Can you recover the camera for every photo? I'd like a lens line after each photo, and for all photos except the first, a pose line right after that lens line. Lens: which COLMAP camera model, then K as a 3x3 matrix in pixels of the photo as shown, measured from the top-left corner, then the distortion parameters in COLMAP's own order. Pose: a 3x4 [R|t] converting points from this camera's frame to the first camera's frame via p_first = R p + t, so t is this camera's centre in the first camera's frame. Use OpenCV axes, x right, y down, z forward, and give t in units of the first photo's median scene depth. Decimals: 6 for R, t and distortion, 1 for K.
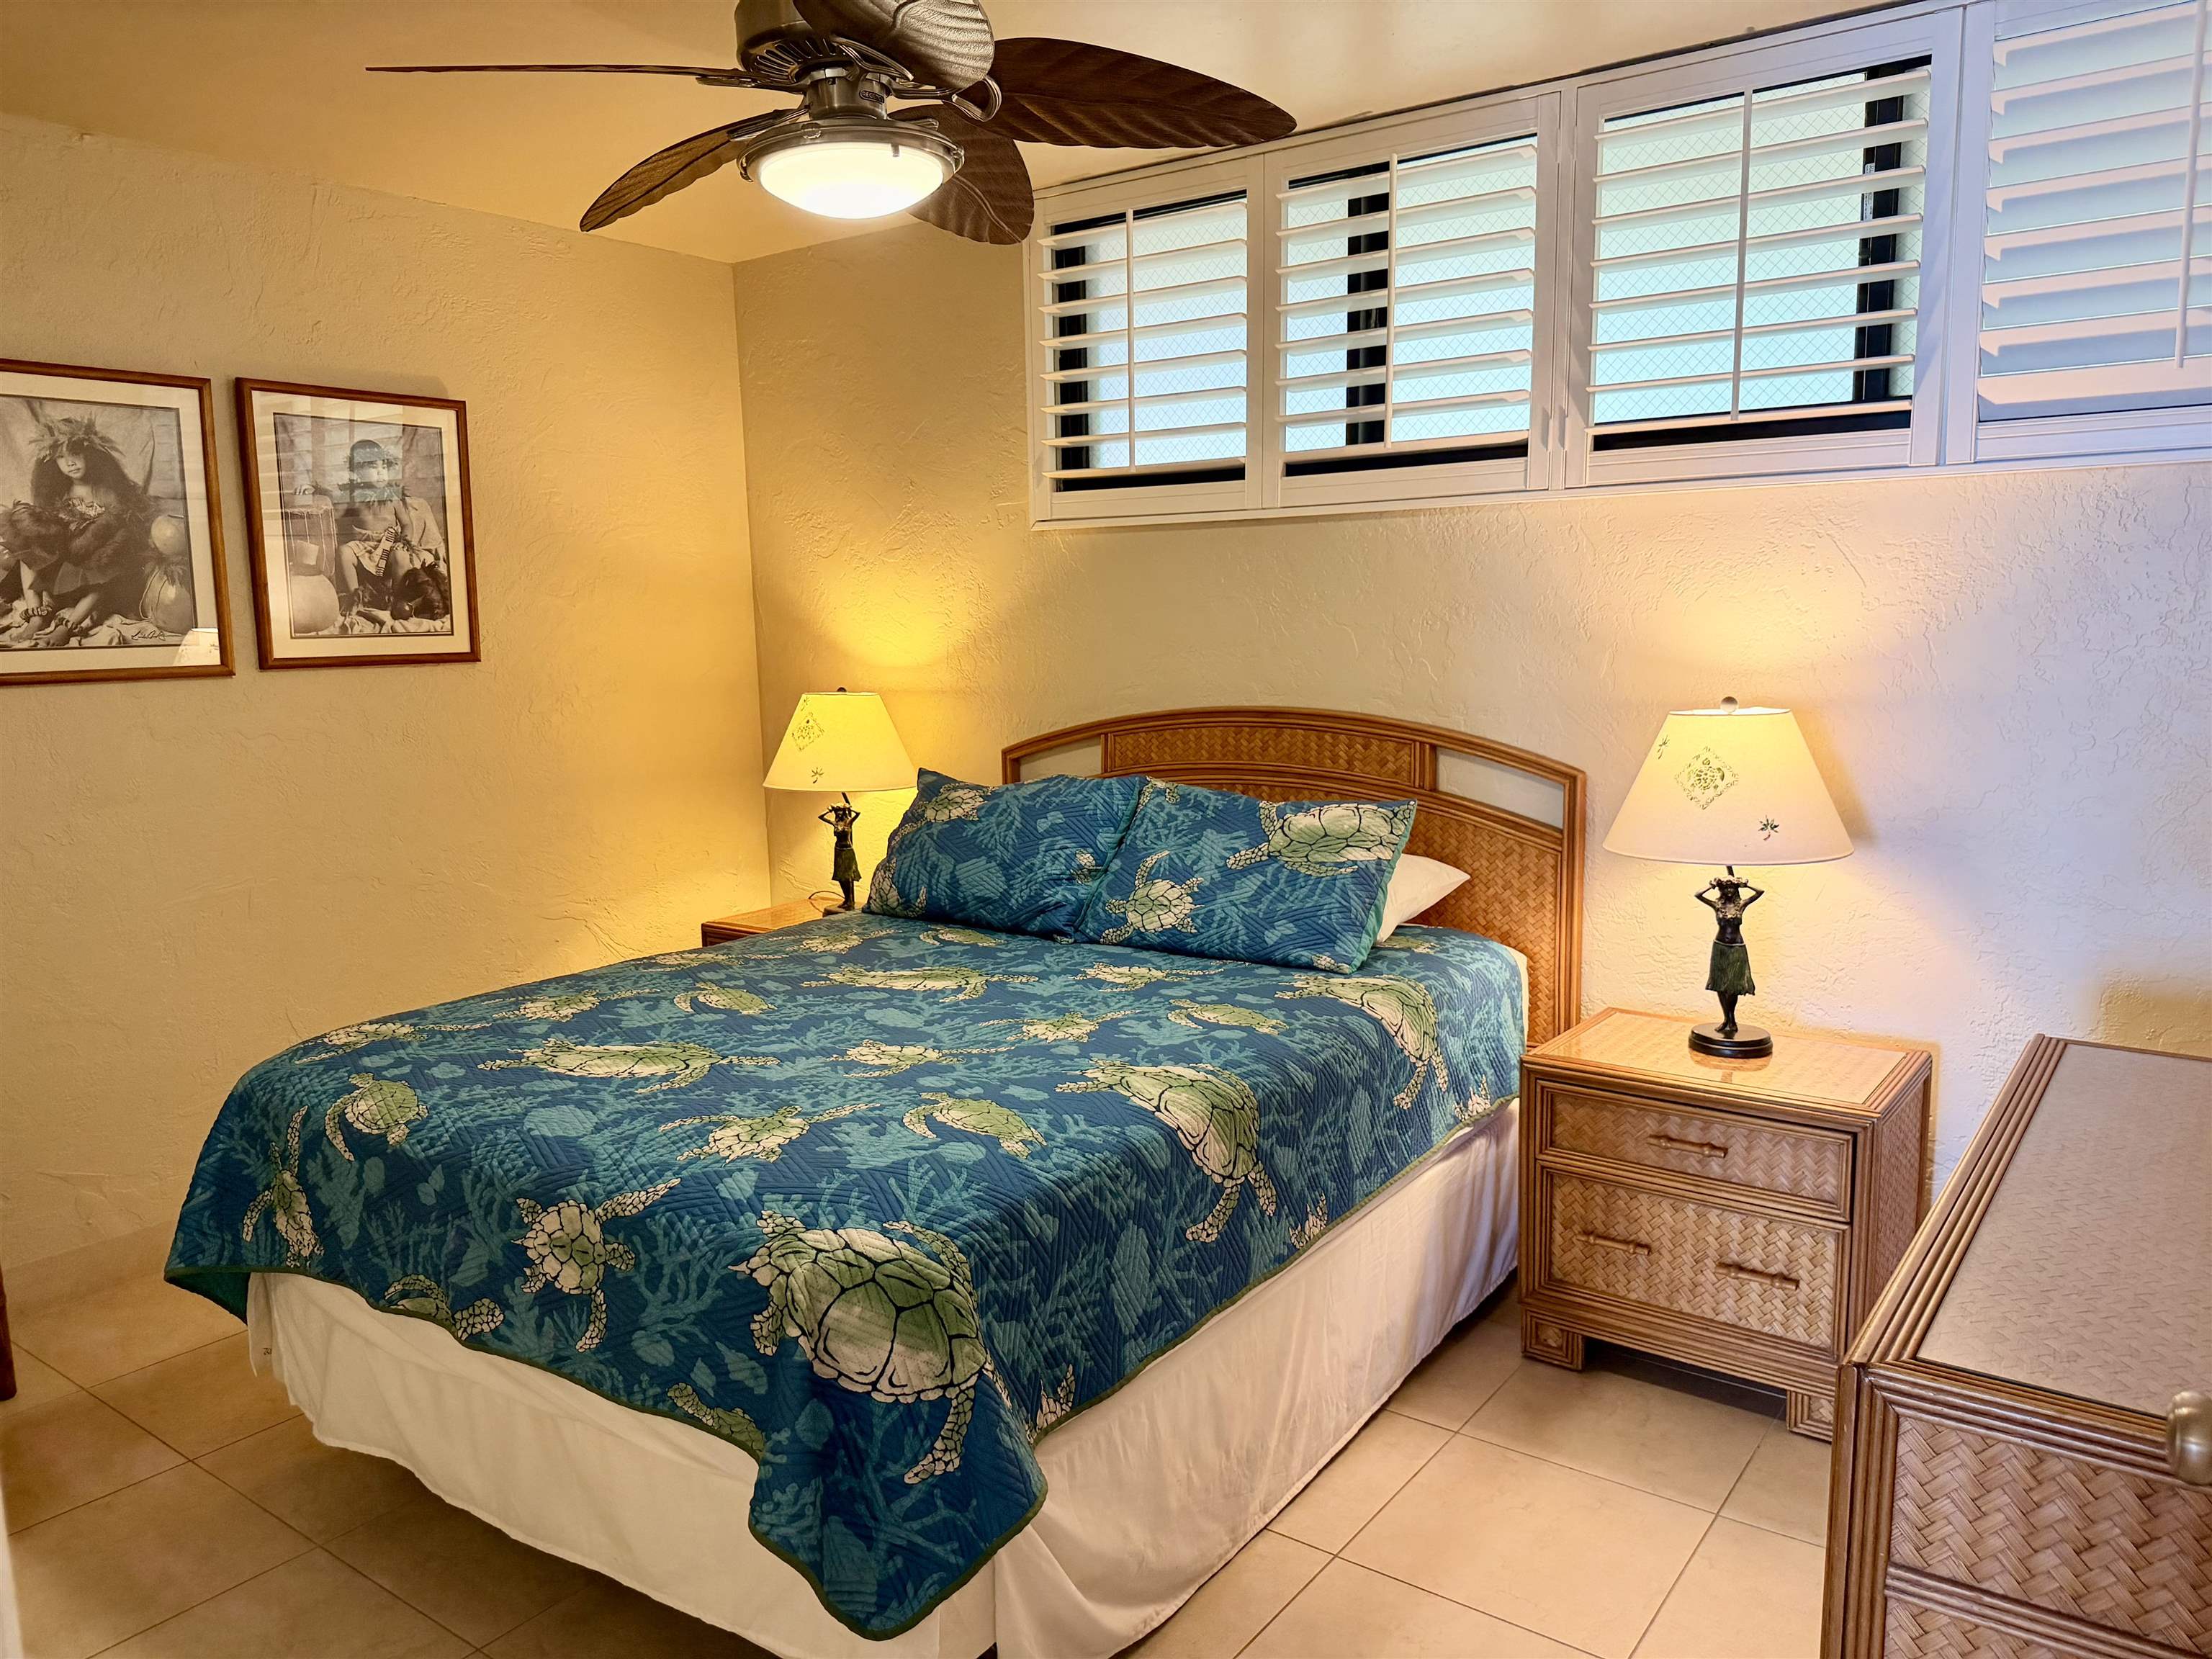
lens RADIAL K [[1563.7, 0, 1096.0], [0, 1563.7, 832.1], [0, 0, 1]] dist [0.062006, -0.070326]
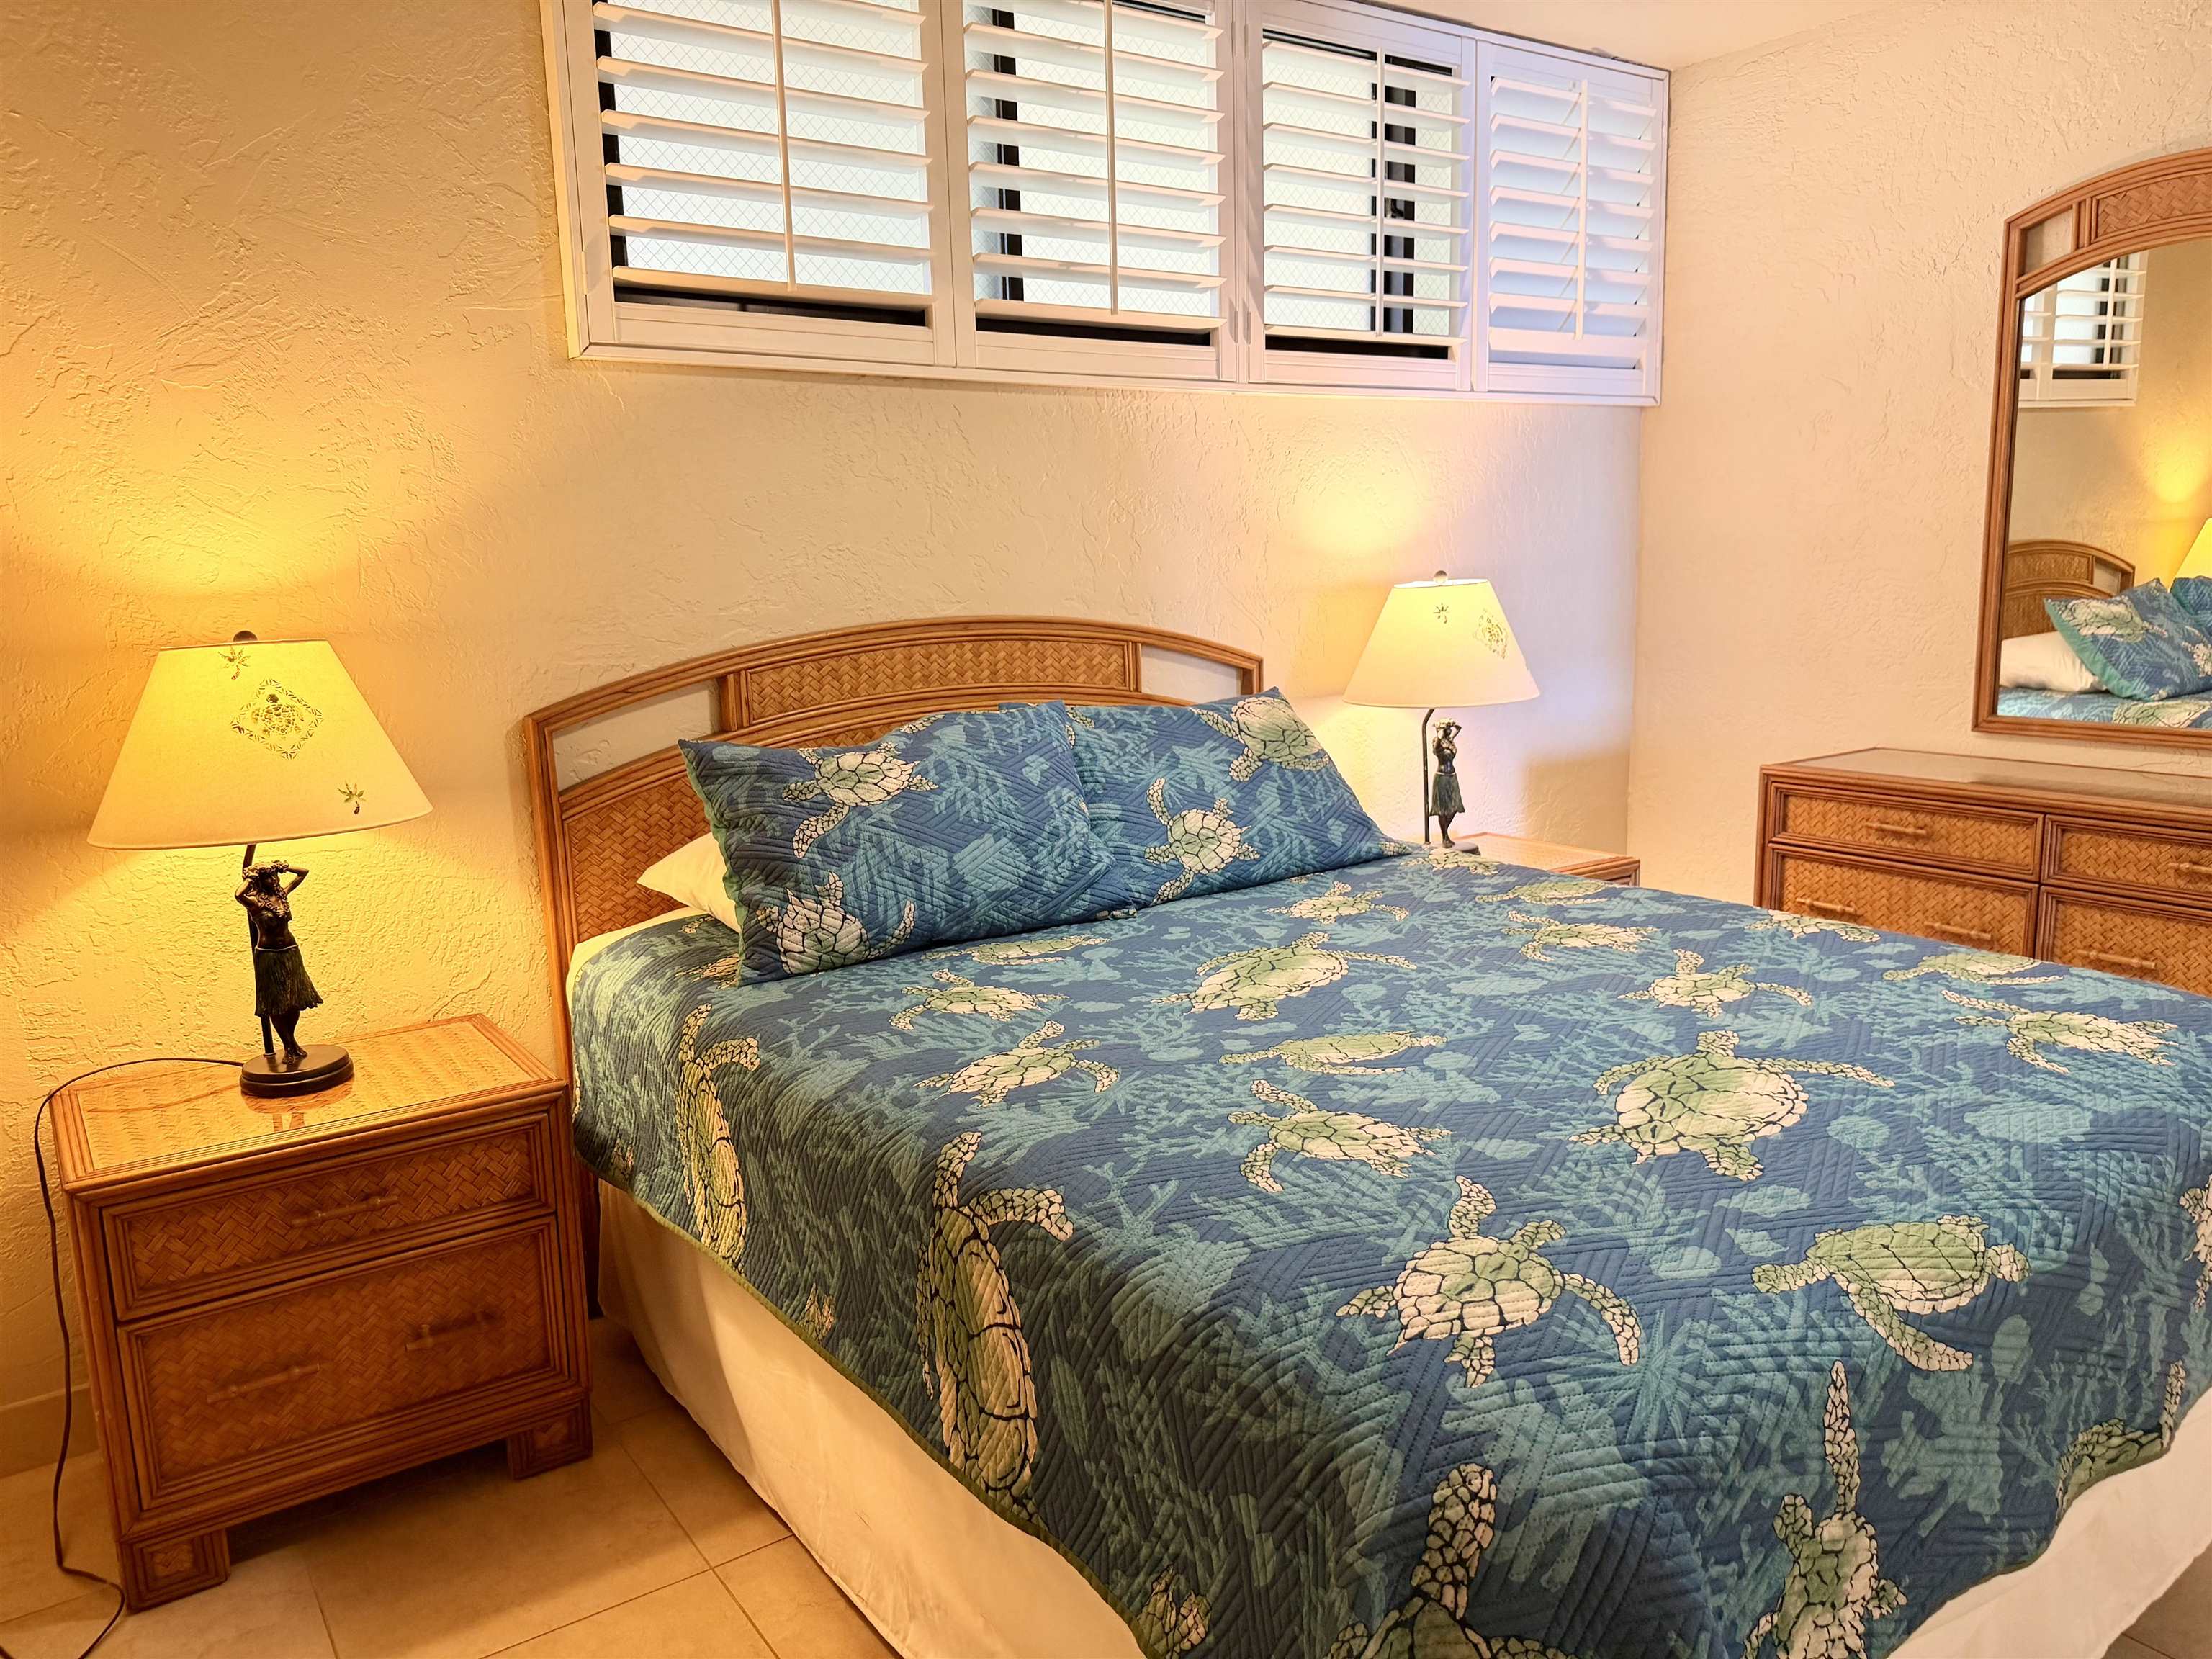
lens RADIAL K [[1585.0, 0, 1110.4], [0, 1585.0, 825.3], [0, 0, 1]] dist [0.169843, -0.249425]
pose [[0.299027, -0.155111, 0.941554, -0.739415], [0.150080, 0.982065, 0.114121, -0.062286], [-0.942369, 0.107183, 0.316944, 0.745317]]
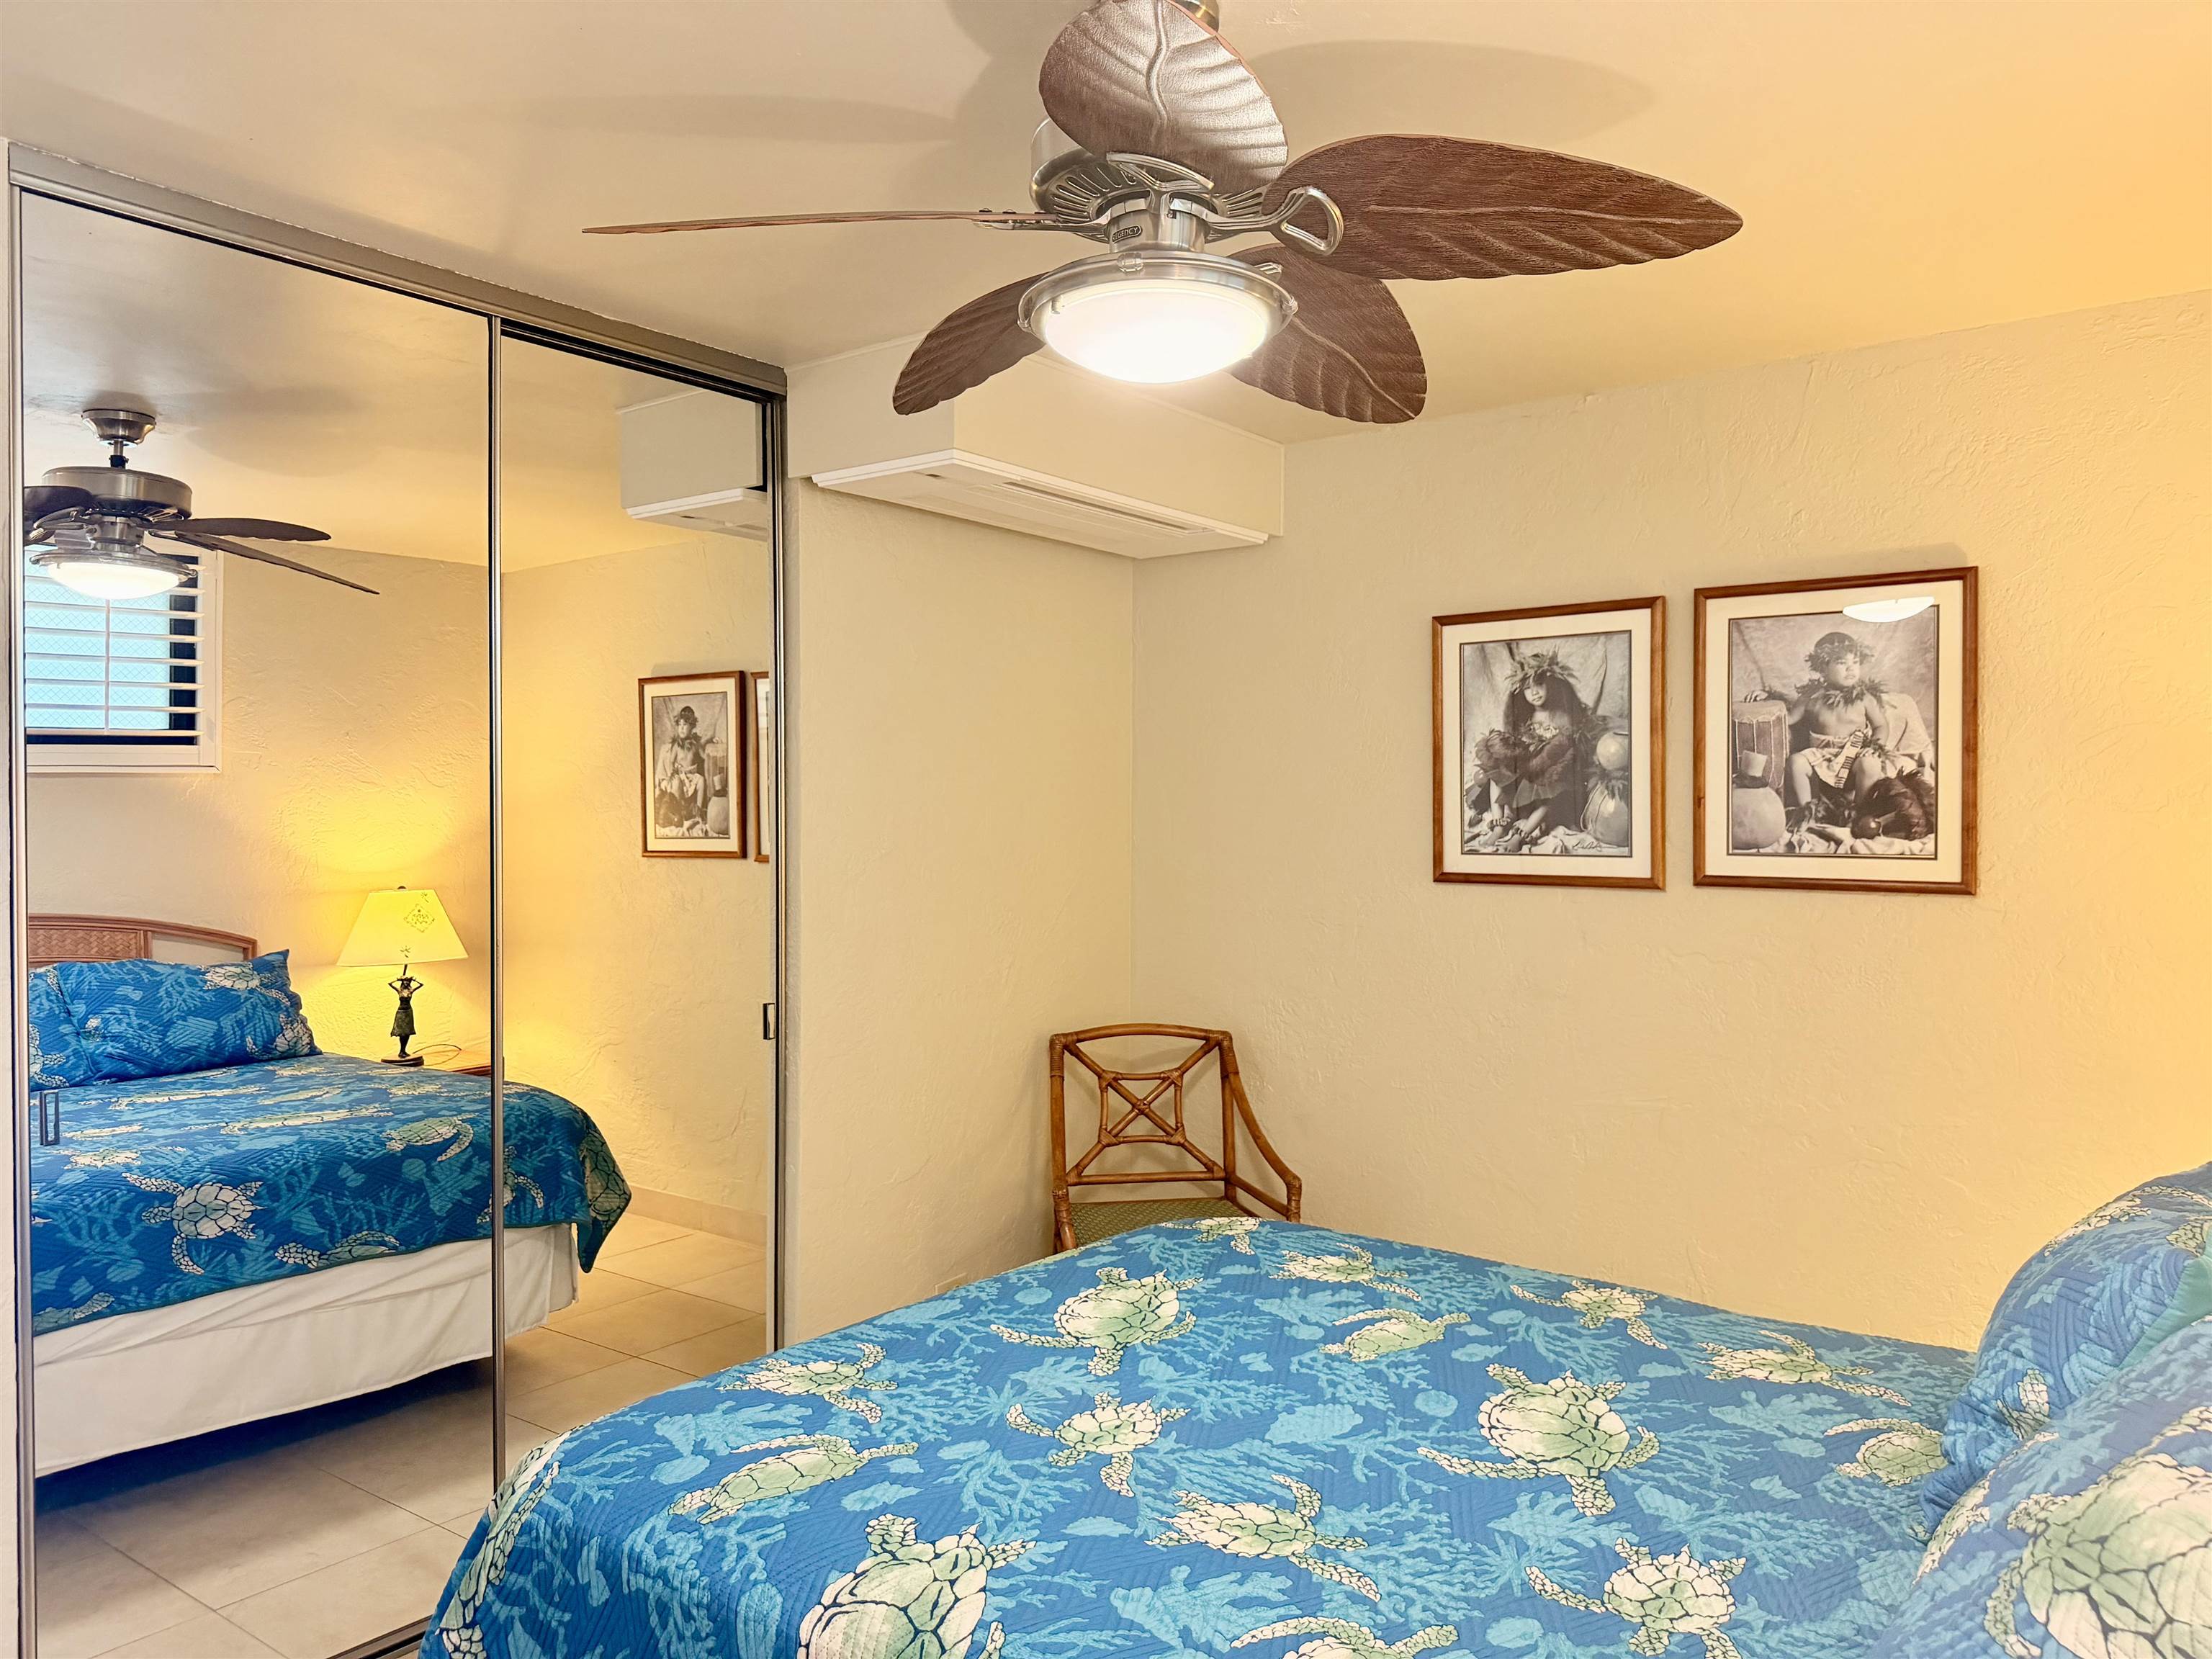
lens RADIAL K [[1544.7, 0, 1099.7], [0, 1544.7, 831.6], [0, 0, 1]] dist [0.143949, -0.246848]
pose [[-0.013526, 0.033599, -0.999344, 0.464025], [-0.143597, 0.989010, 0.035195, -0.127365], [0.989544, 0.143979, -0.008552, 0.705348]]
